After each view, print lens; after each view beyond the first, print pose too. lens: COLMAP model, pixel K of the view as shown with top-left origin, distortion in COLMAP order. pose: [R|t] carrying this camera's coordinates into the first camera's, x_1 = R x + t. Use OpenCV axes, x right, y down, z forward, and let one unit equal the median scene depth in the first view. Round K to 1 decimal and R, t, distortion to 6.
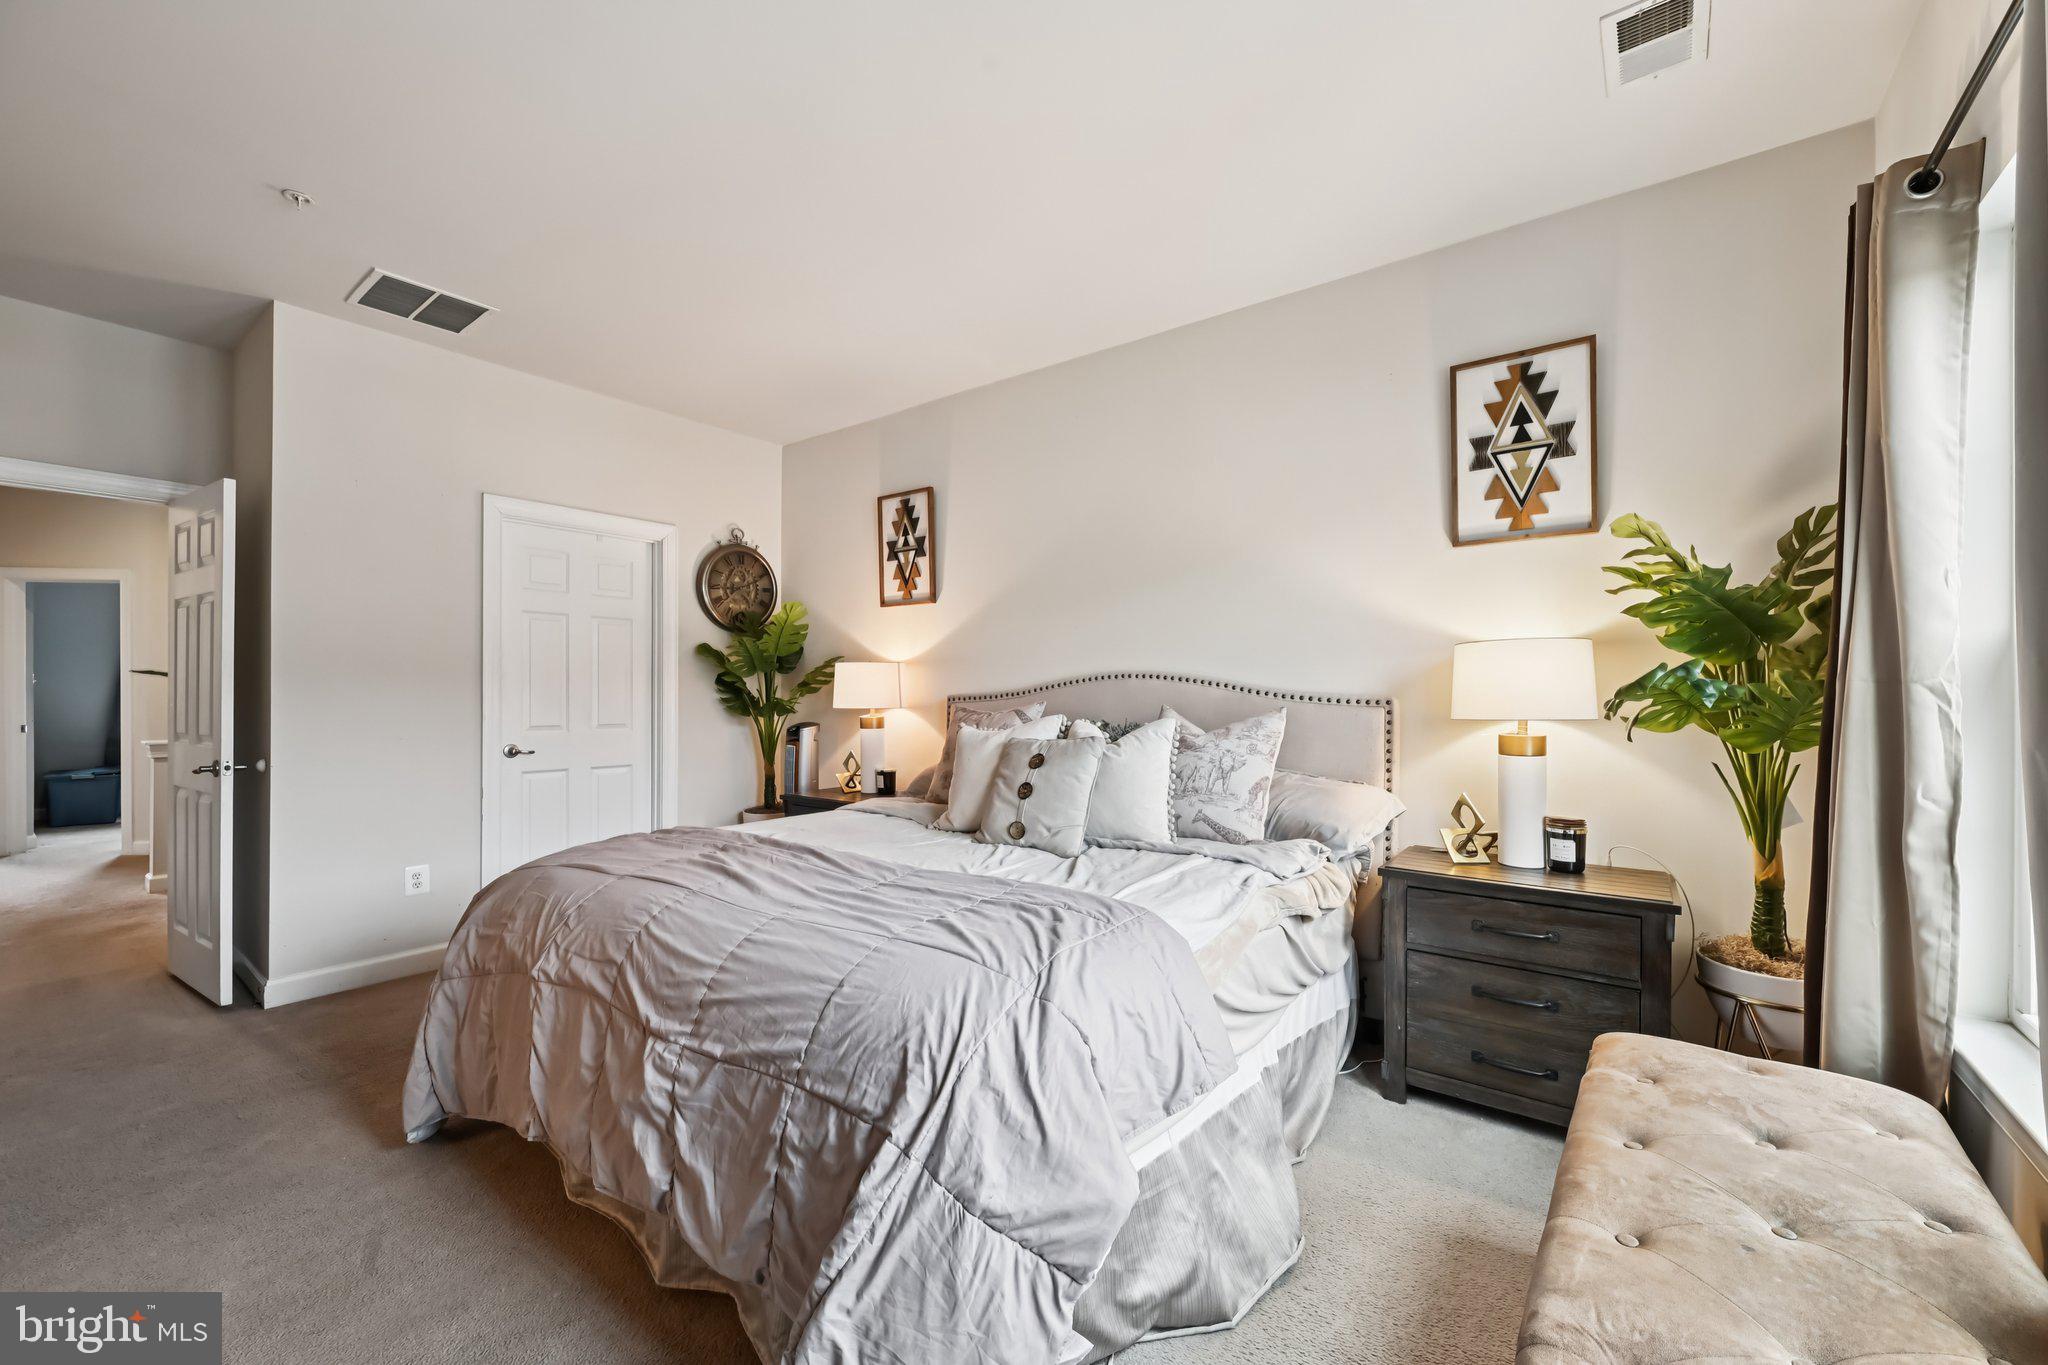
lens RADIAL K [[802.9, 0, 1016.8], [0, 802.9, 694.6], [0, 0, 1]] dist [-0.000817, -0.000068]
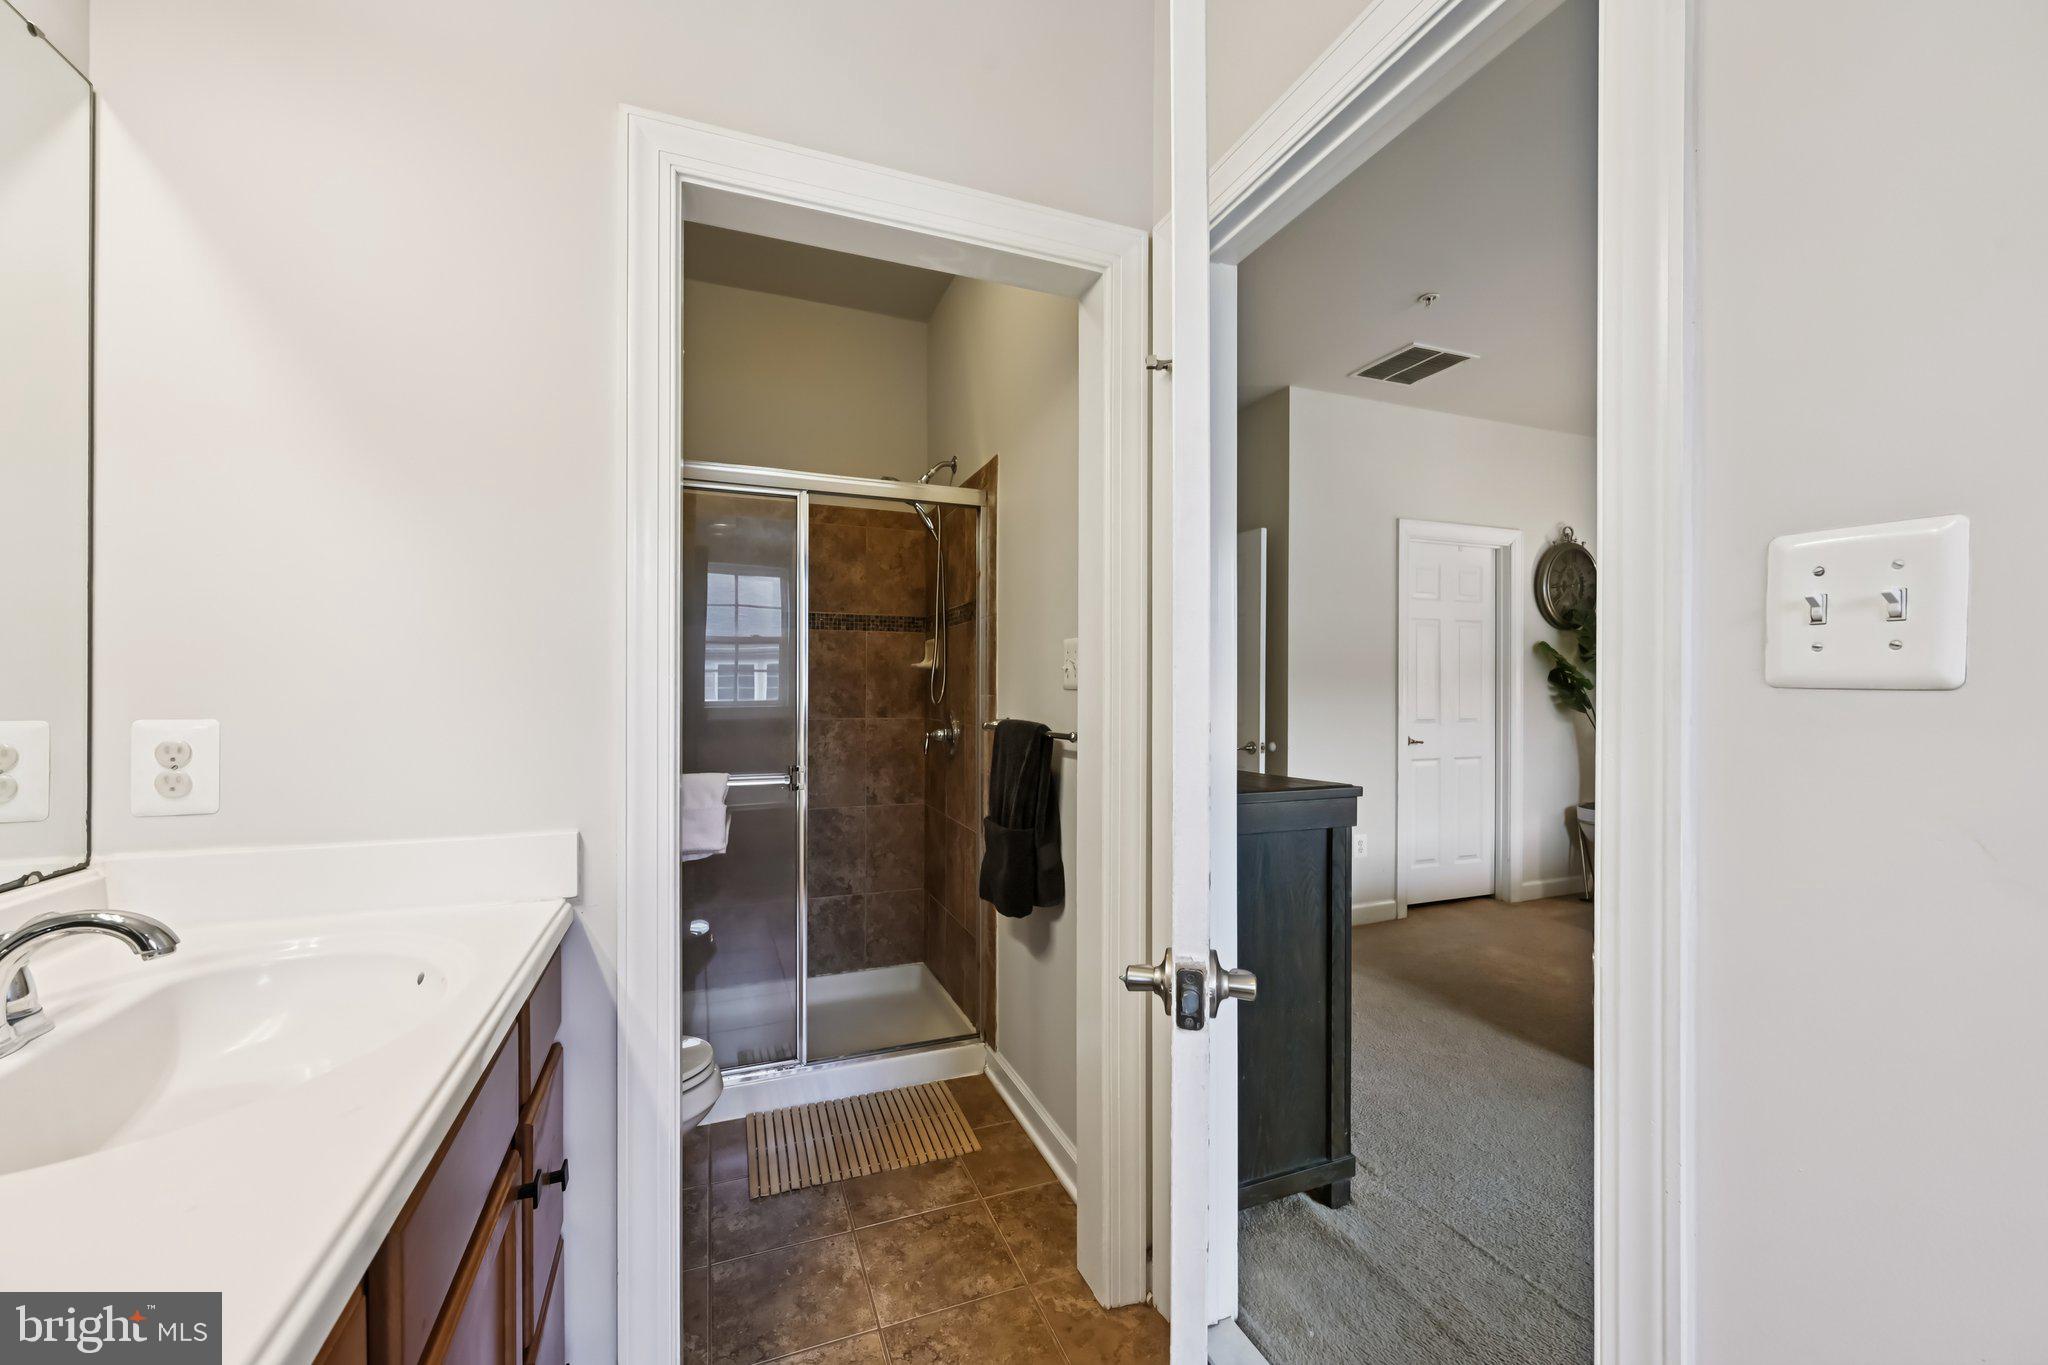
lens RADIAL K [[803.5, 0, 1031.2], [0, 803.5, 690.8], [0, 0, 1]] dist [-0.000328, -0.000049]
pose [[0.872302, -0.000589, -0.488968, -0.471672], [0.002964, 0.999987, 0.004084, -0.006299], [0.488959, -0.005011, 0.872292, -0.233528]]
